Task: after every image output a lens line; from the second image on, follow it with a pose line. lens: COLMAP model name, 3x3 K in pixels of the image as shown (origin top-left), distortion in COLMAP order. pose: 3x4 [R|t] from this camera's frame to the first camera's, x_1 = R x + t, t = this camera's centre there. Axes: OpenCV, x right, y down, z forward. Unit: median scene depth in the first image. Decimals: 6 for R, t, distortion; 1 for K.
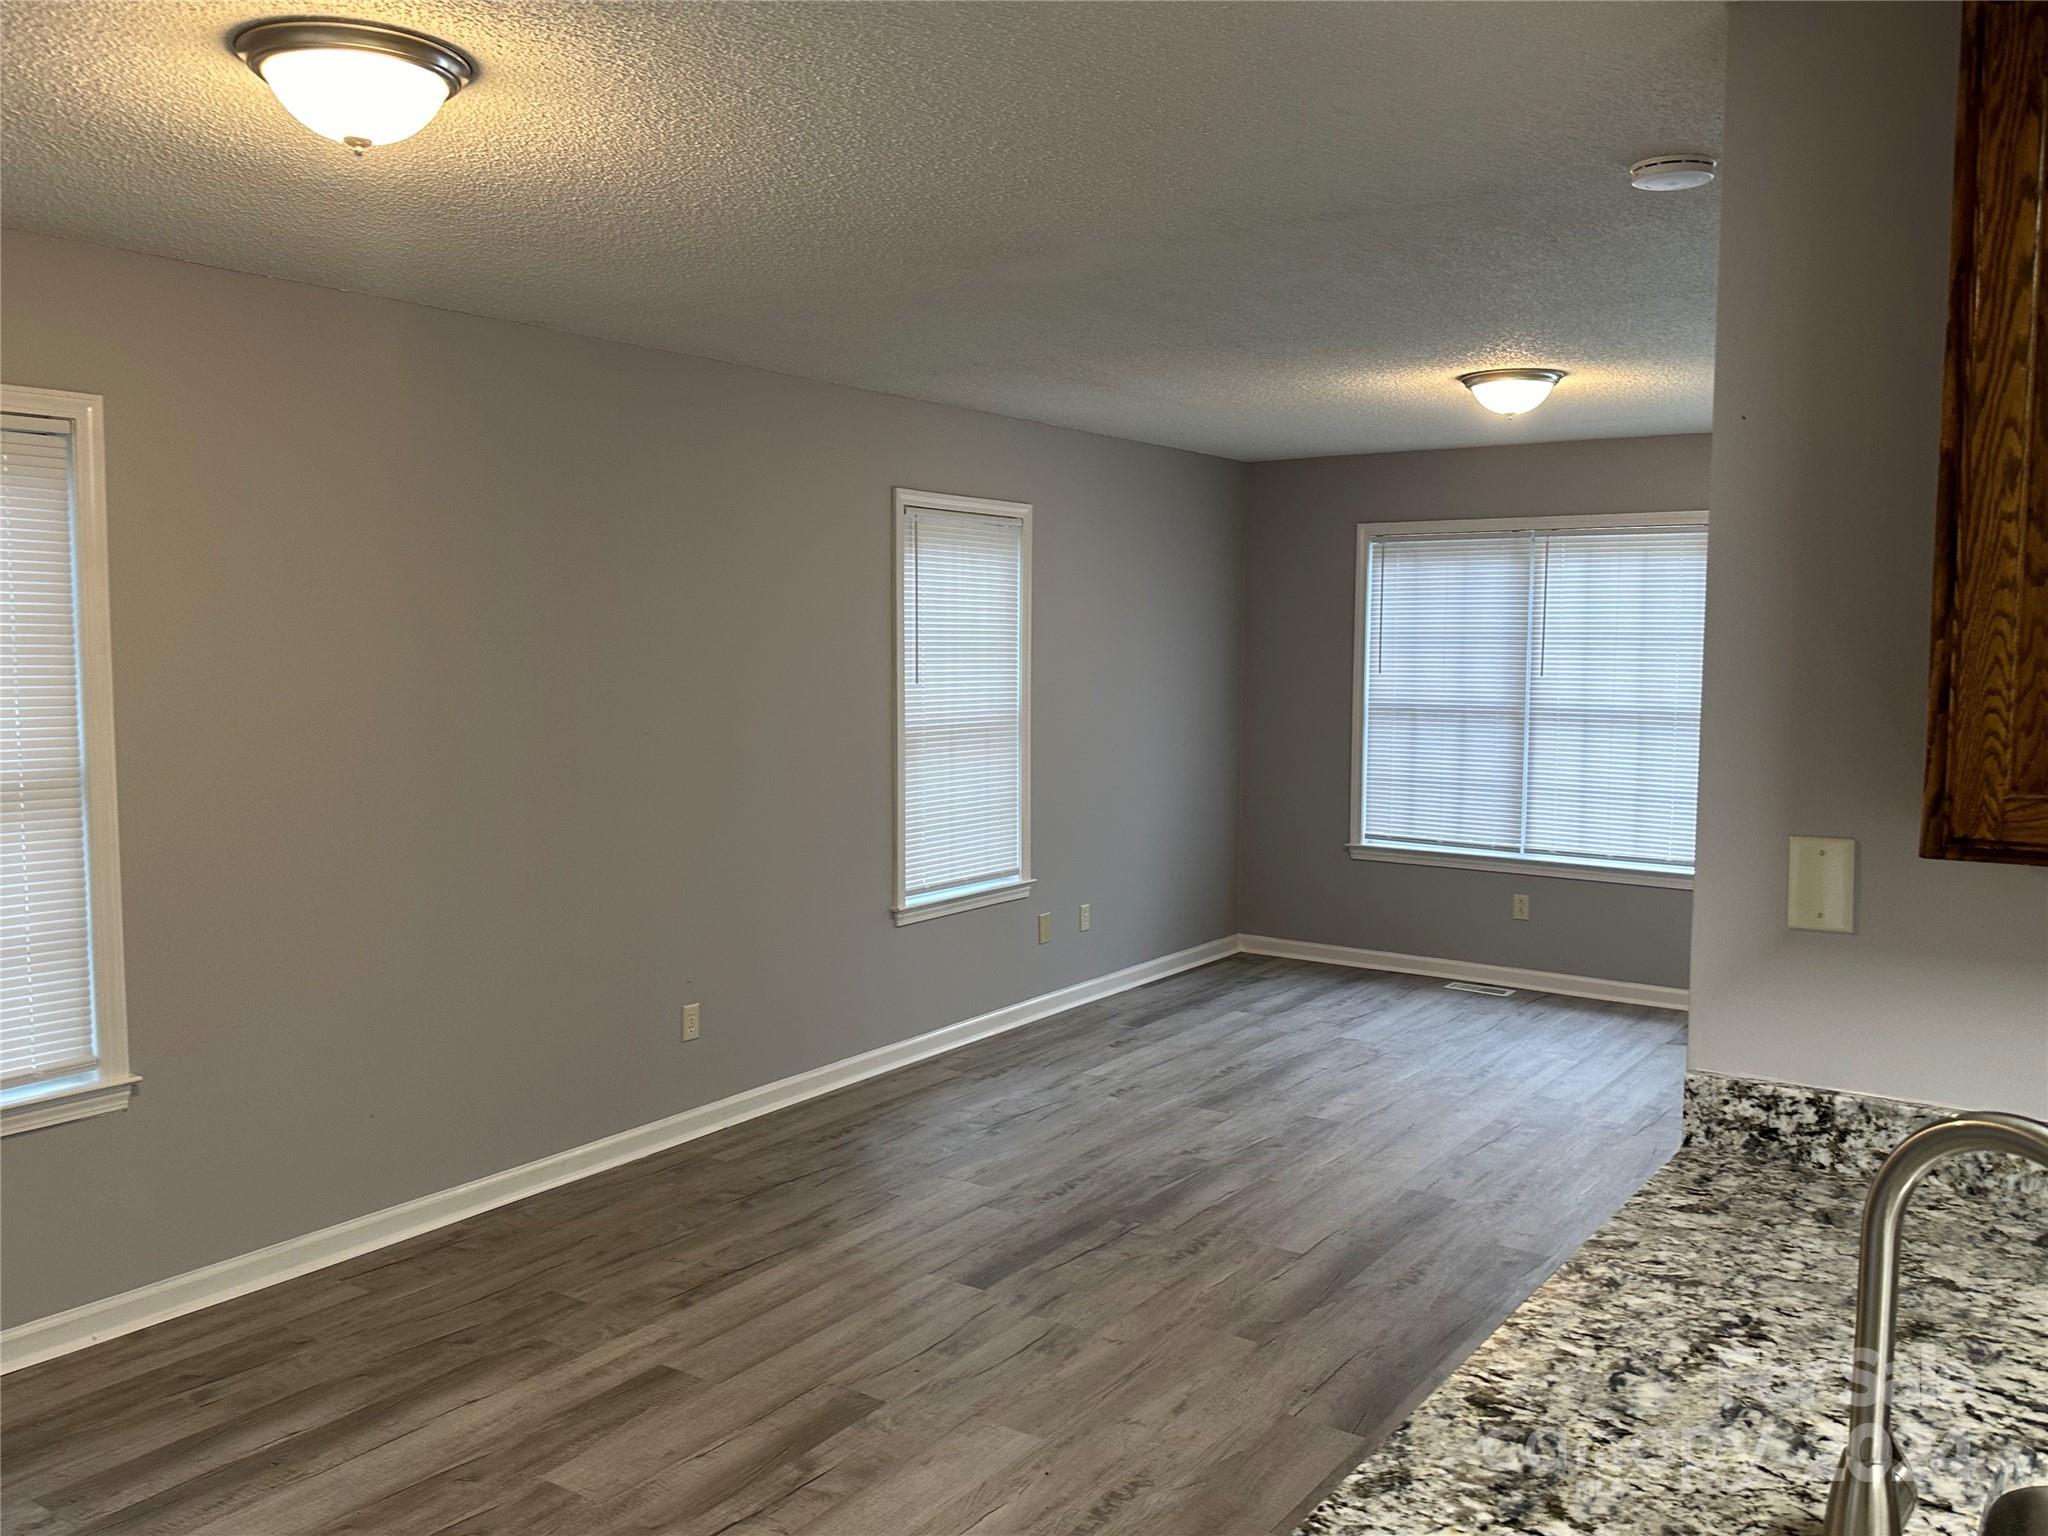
lens RADIAL K [[1665.7, 0, 1028.4], [0, 1665.7, 762.3], [0, 0, 1]] dist [0.132701, -0.227788]
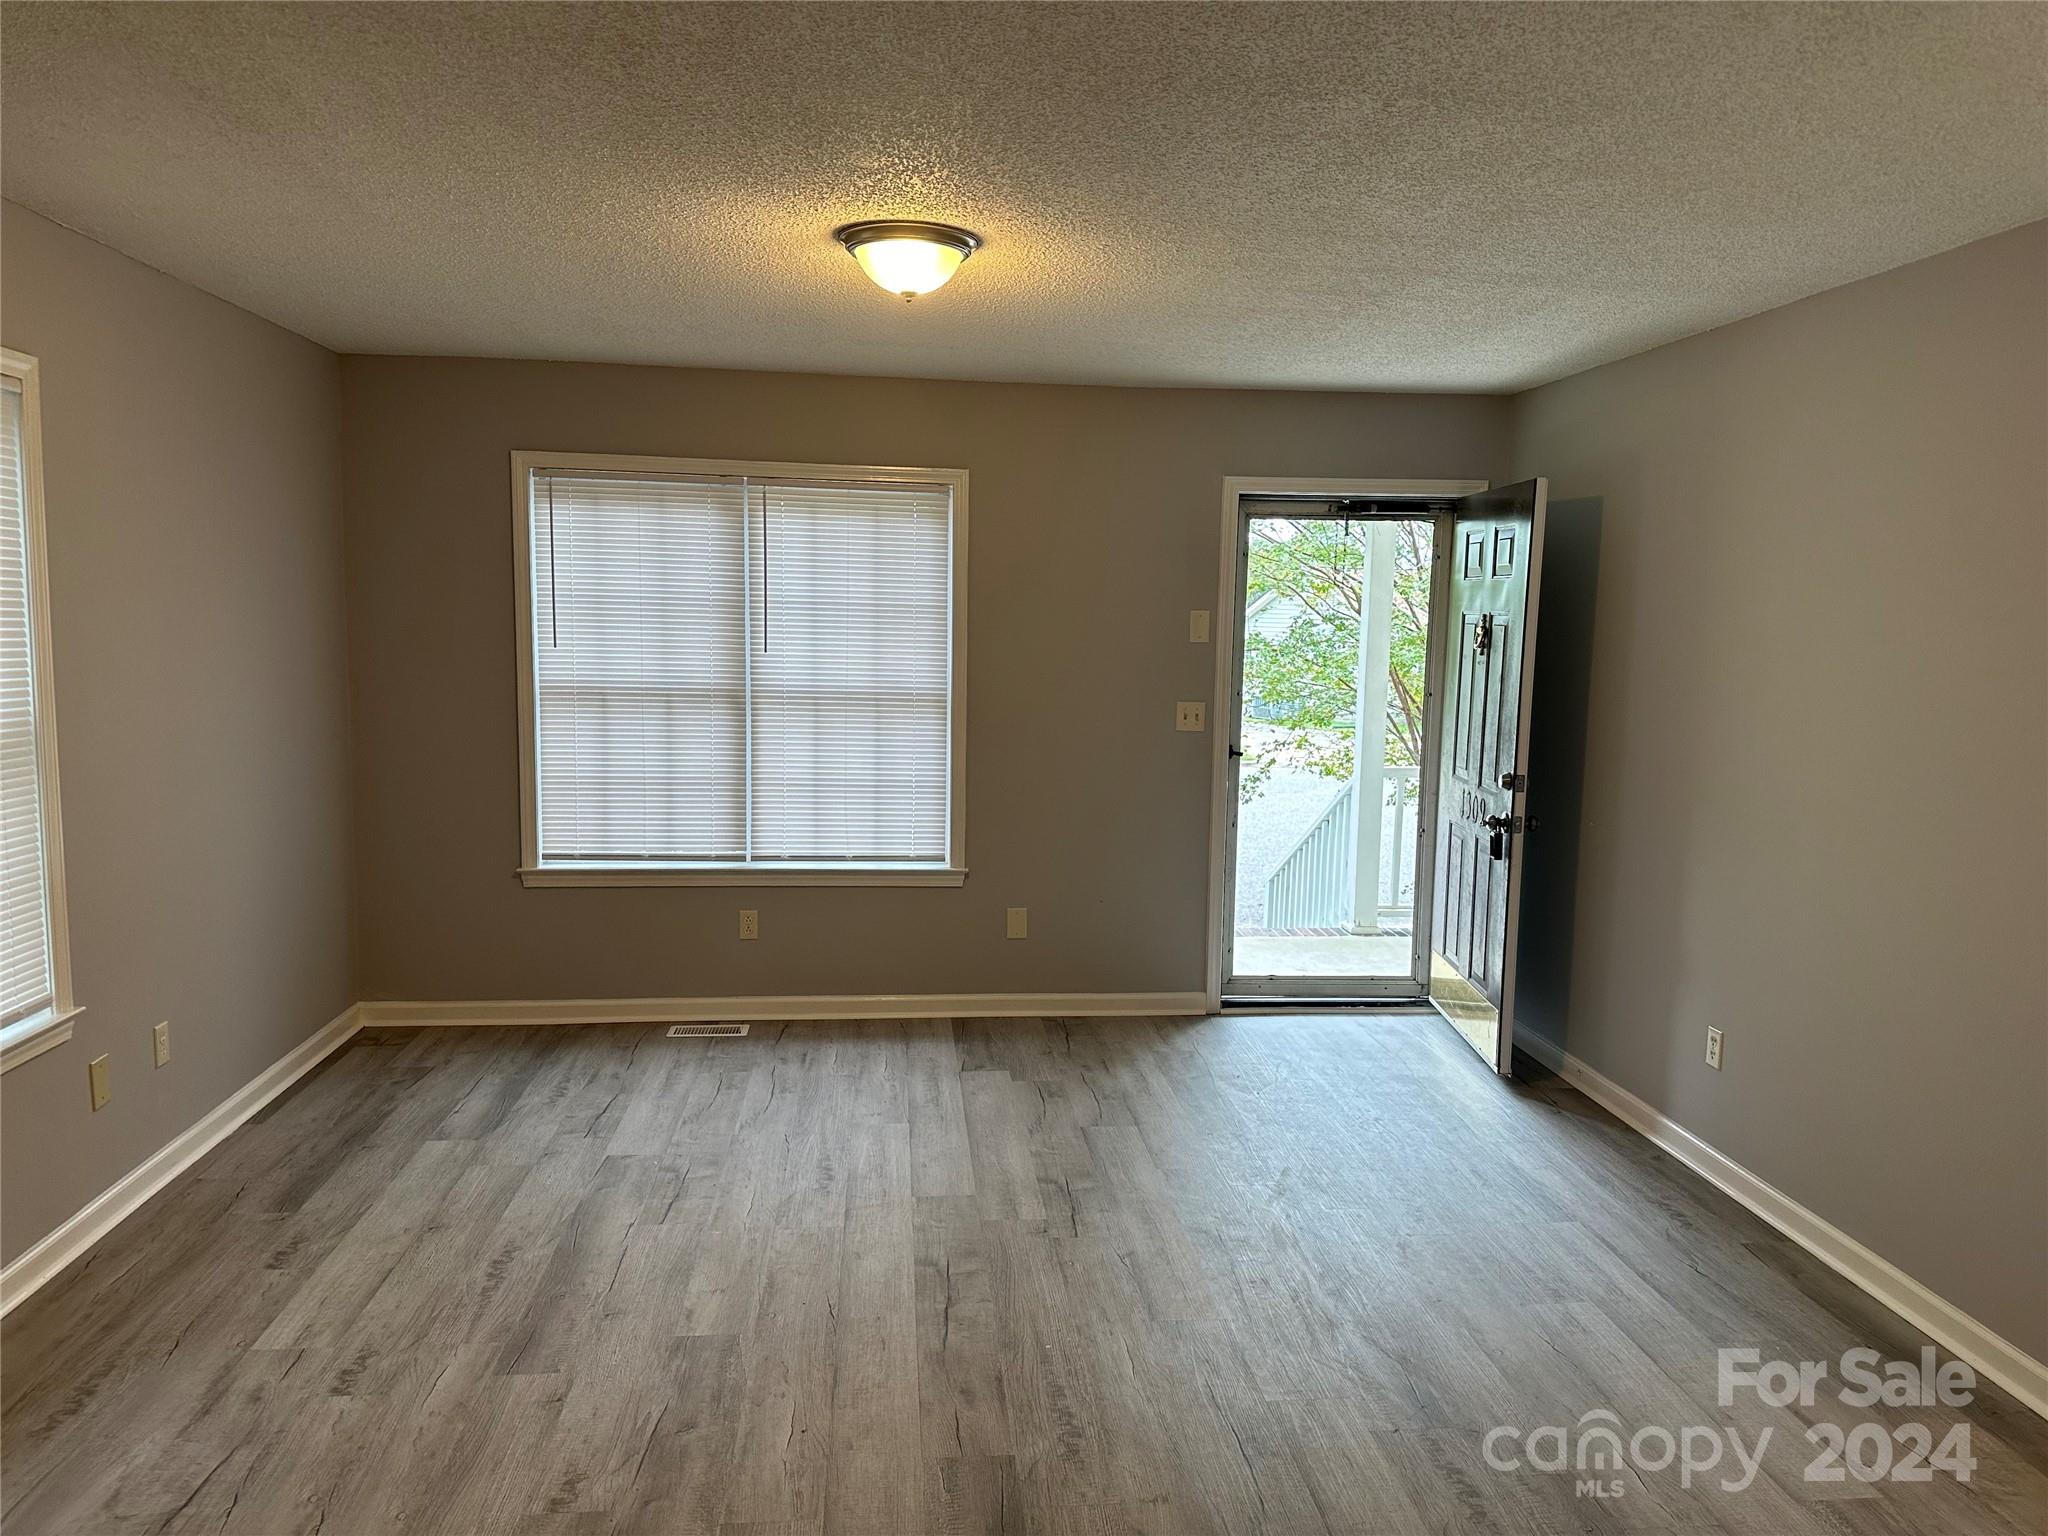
lens RADIAL K [[1467.2, 0, 1063.7], [0, 1467.2, 763.0], [0, 0, 1]] dist [0.110613, -0.132368]
pose [[0.762090, -0.057578, 0.644906, -0.058294], [0.032181, 0.998175, 0.051090, -0.027103], [-0.646671, -0.018182, 0.762552, 0.319483]]
